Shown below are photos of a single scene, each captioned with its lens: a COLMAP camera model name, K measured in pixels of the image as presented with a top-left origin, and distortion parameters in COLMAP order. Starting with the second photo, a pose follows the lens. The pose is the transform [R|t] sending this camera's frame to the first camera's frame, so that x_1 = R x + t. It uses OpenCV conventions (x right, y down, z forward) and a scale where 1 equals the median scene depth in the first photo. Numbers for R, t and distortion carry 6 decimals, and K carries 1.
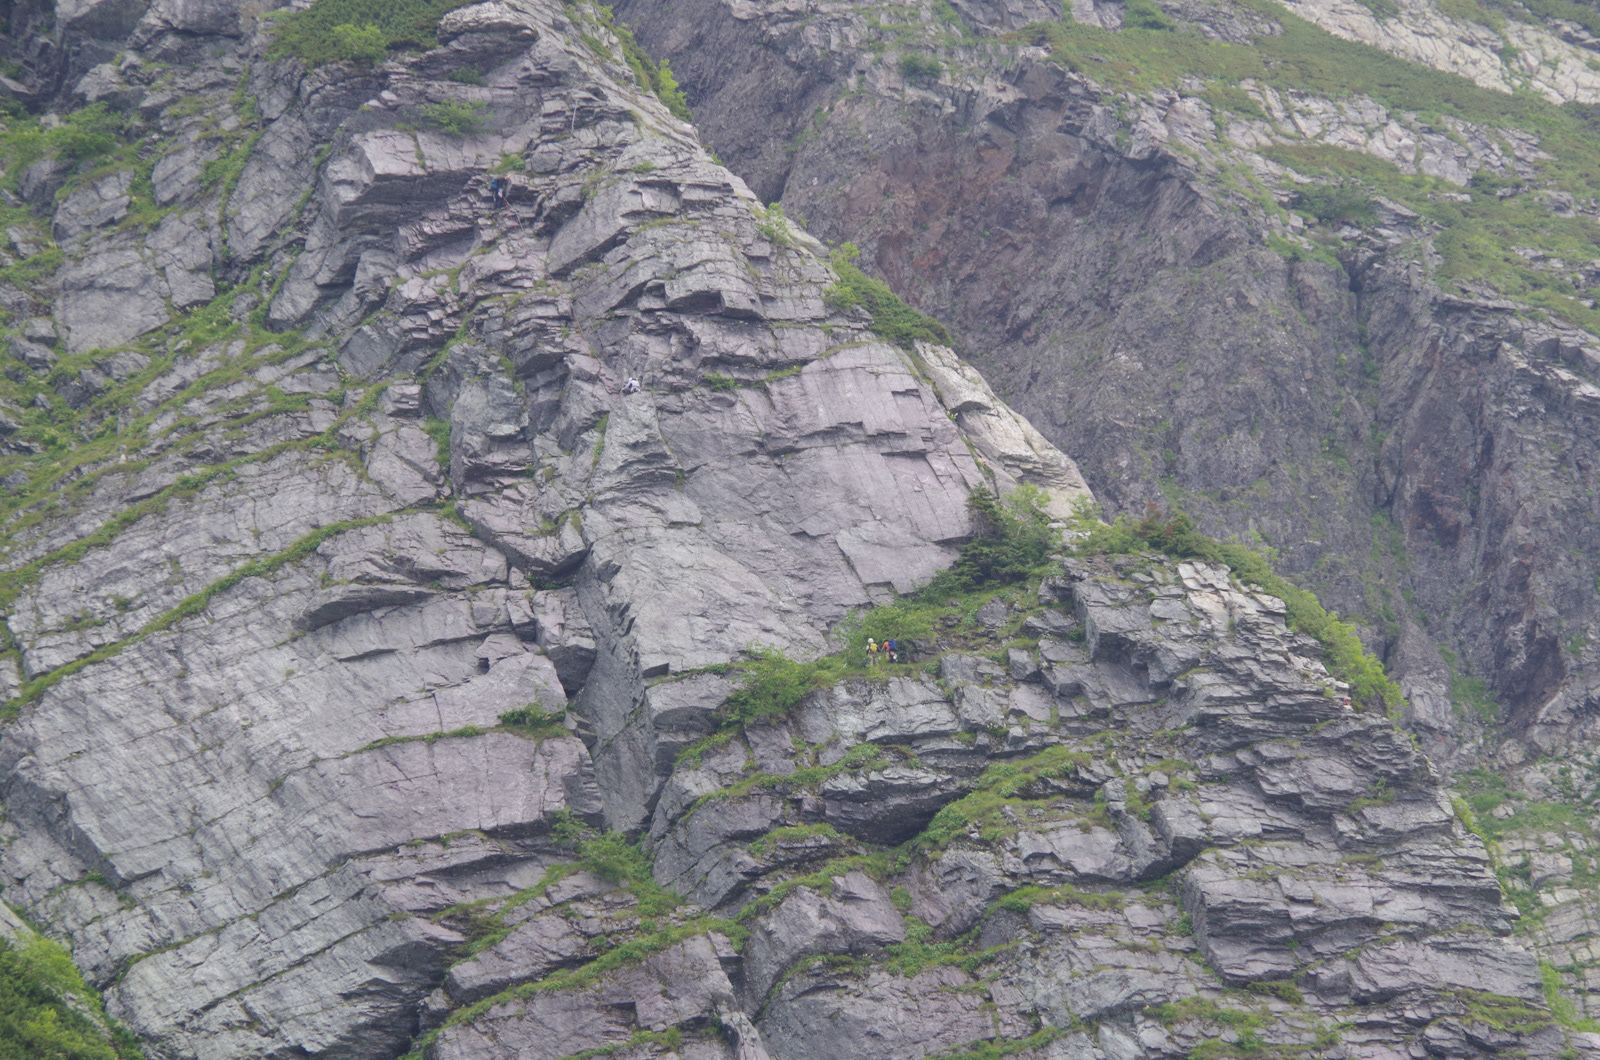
lens RADIAL K [[8929.2, 0, 805.3], [0, 8929.2, 540.5], [0, 0, 1]] dist [2.244350, 0.000000]
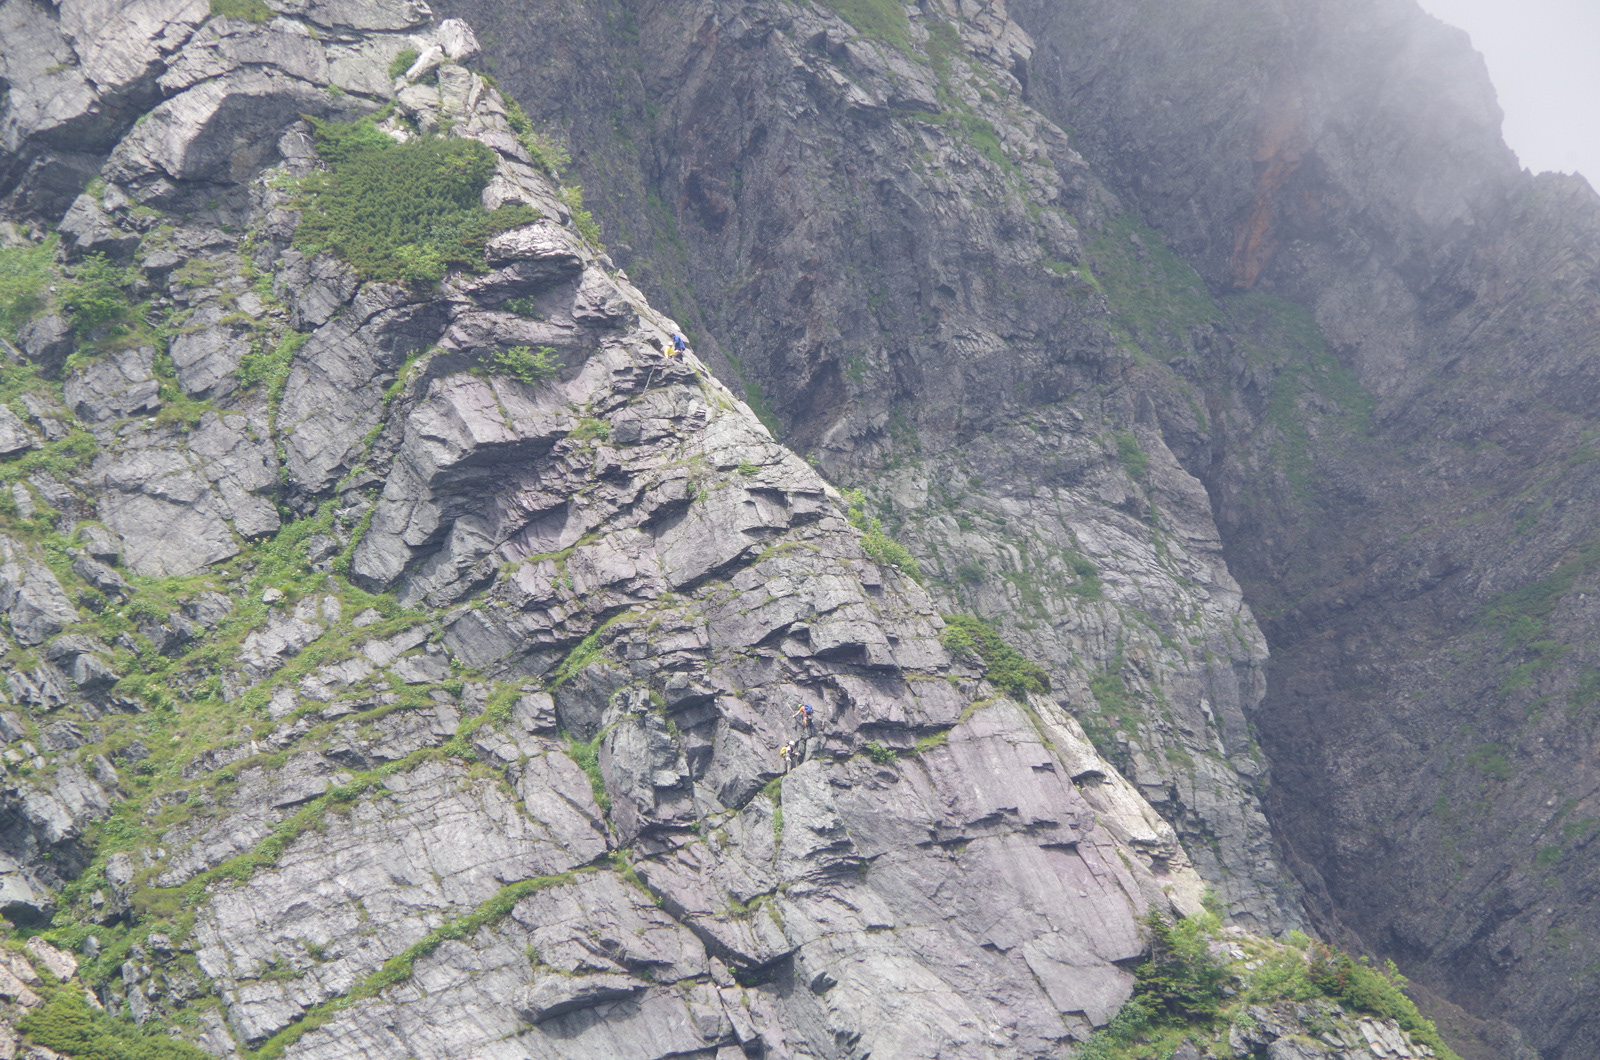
lens RADIAL K [[8929.2, 0, 804.4], [0, 8929.2, 541.2], [0, 0, 1]] dist [2.244350, 0.000000]
pose [[0.923085, 0.037023, 0.382809, -0.406335], [-0.143185, 0.956884, 0.252725, -0.295309], [-0.356948, -0.288100, 0.888587, 0.088002]]
